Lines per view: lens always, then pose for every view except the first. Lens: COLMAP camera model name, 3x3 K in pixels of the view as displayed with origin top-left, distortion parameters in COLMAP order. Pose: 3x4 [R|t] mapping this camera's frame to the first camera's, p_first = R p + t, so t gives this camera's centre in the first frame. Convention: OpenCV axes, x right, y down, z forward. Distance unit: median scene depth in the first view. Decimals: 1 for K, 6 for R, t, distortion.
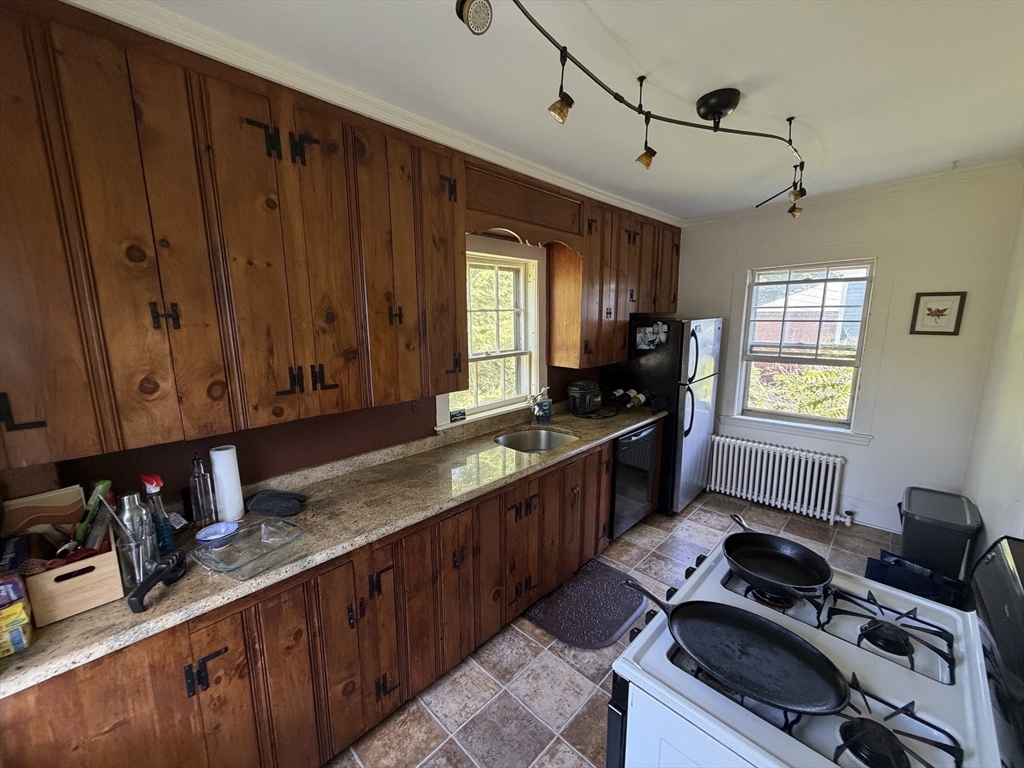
lens RADIAL K [[412.2, 0, 513.0], [0, 412.2, 387.0], [0, 0, 1]] dist [0.044085, 0.000052]
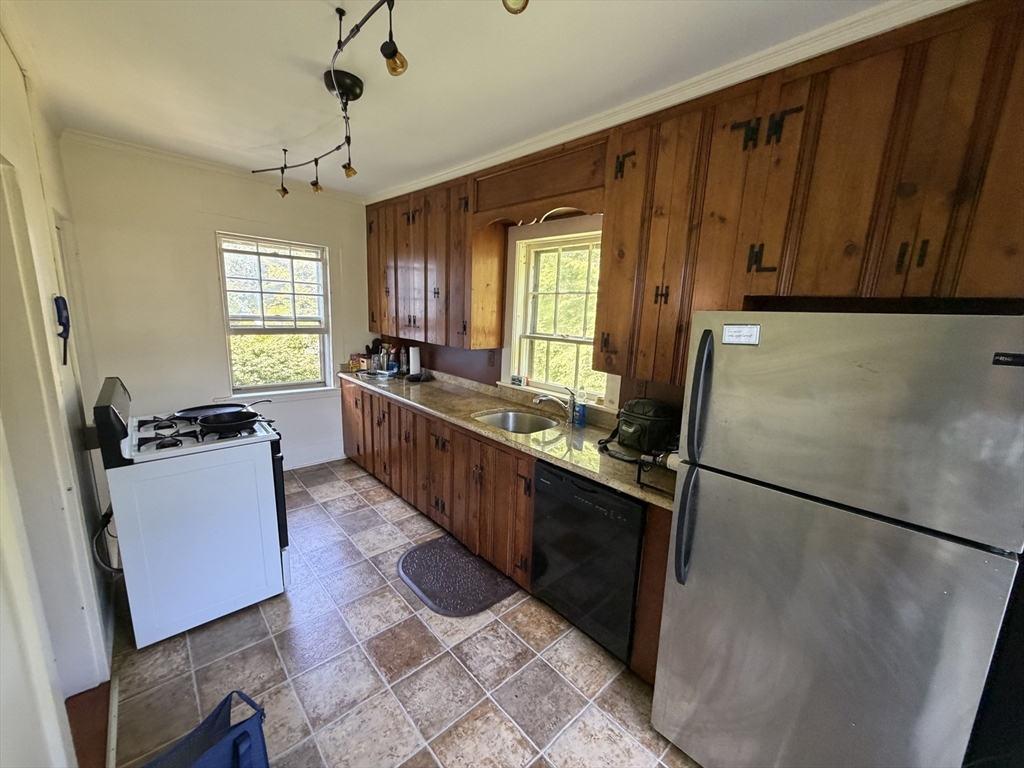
lens RADIAL K [[403.1, 0, 515.1], [0, 403.1, 379.3], [0, 0, 1]] dist [-0.024853, 0.000001]
pose [[-0.040215, 0.207122, -0.977488, 0.994279], [-0.189682, 0.958908, 0.210989, -0.176870], [0.981022, 0.193896, 0.000725, 0.994186]]
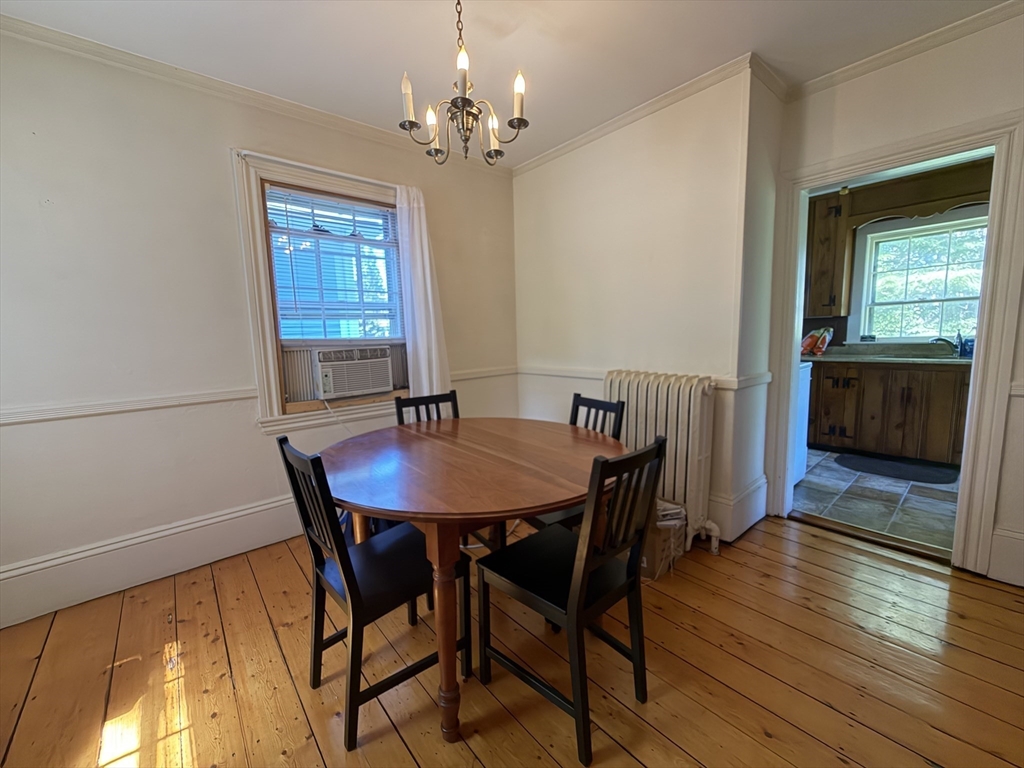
lens RADIAL K [[413.1, 0, 510.9], [0, 413.1, 372.9], [0, 0, 1]] dist [-0.000285, -0.000022]
pose [[-0.091567, 0.132162, -0.986990, 1.559038], [-0.114899, 0.983131, 0.142305, 0.132047], [0.989148, 0.126435, -0.074837, -0.210046]]
